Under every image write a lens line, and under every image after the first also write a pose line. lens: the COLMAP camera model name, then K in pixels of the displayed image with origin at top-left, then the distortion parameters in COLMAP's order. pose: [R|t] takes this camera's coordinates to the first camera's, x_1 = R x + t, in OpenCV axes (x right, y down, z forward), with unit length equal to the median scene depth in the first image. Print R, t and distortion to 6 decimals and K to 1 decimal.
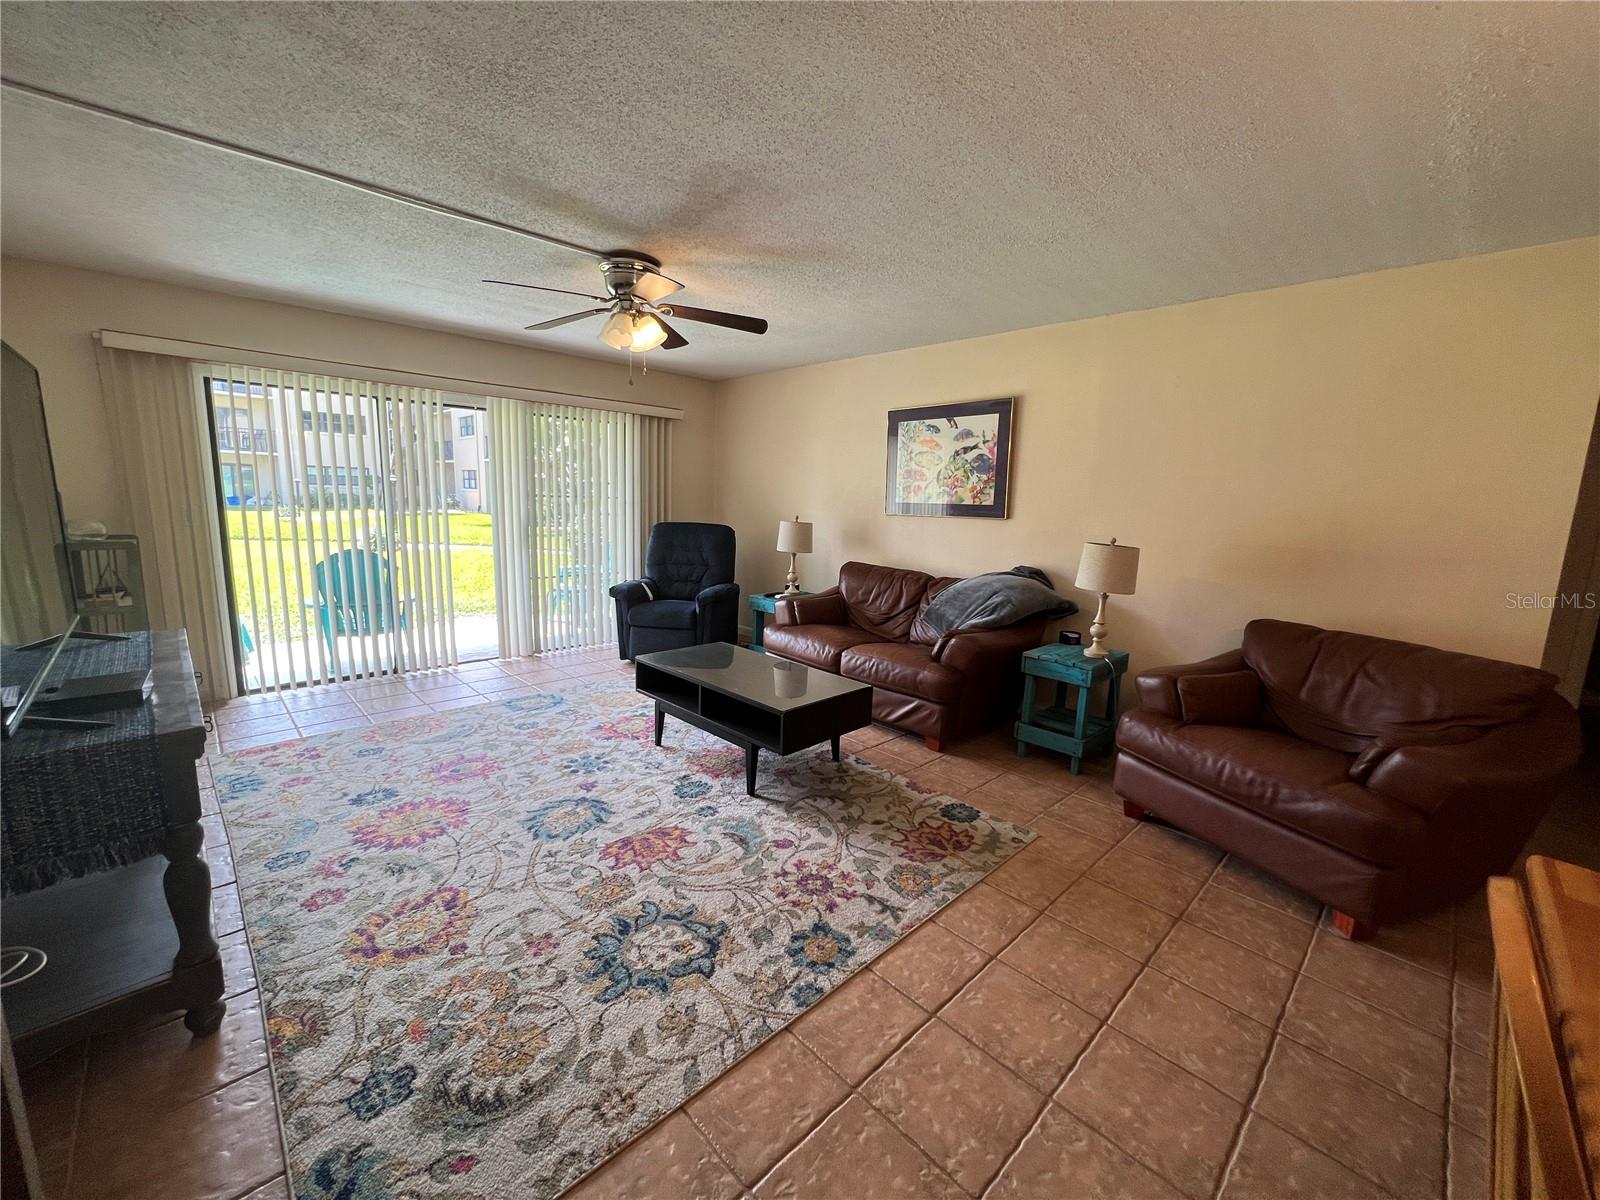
lens RADIAL K [[638.8, 0, 794.6], [0, 638.8, 598.3], [0, 0, 1]] dist [-0.001442, 0.000144]
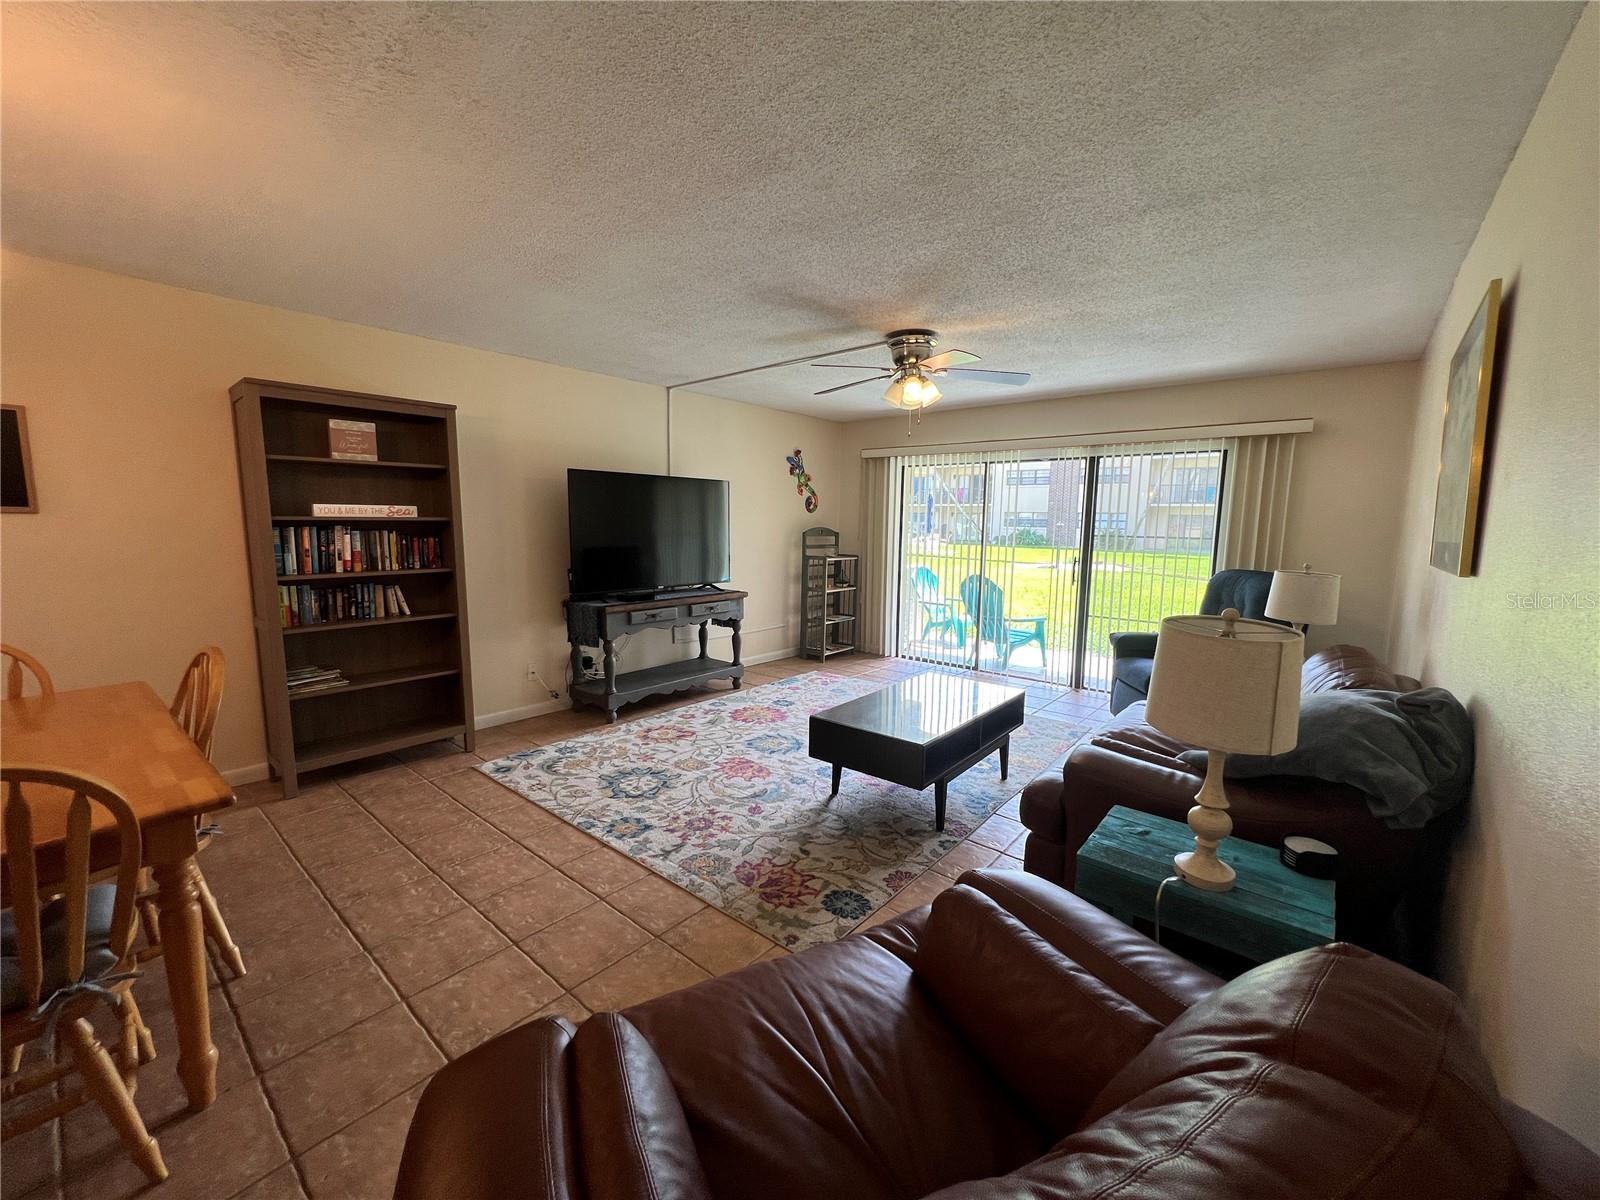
lens RADIAL K [[638.8, 0, 802.3], [0, 638.8, 601.3], [0, 0, 1]] dist [-0.001442, 0.000144]
pose [[0.112843, 0.095405, -0.989022, 1.339282], [-0.170475, 0.982479, 0.075323, -0.128655], [0.978879, 0.160104, 0.127130, 1.013067]]
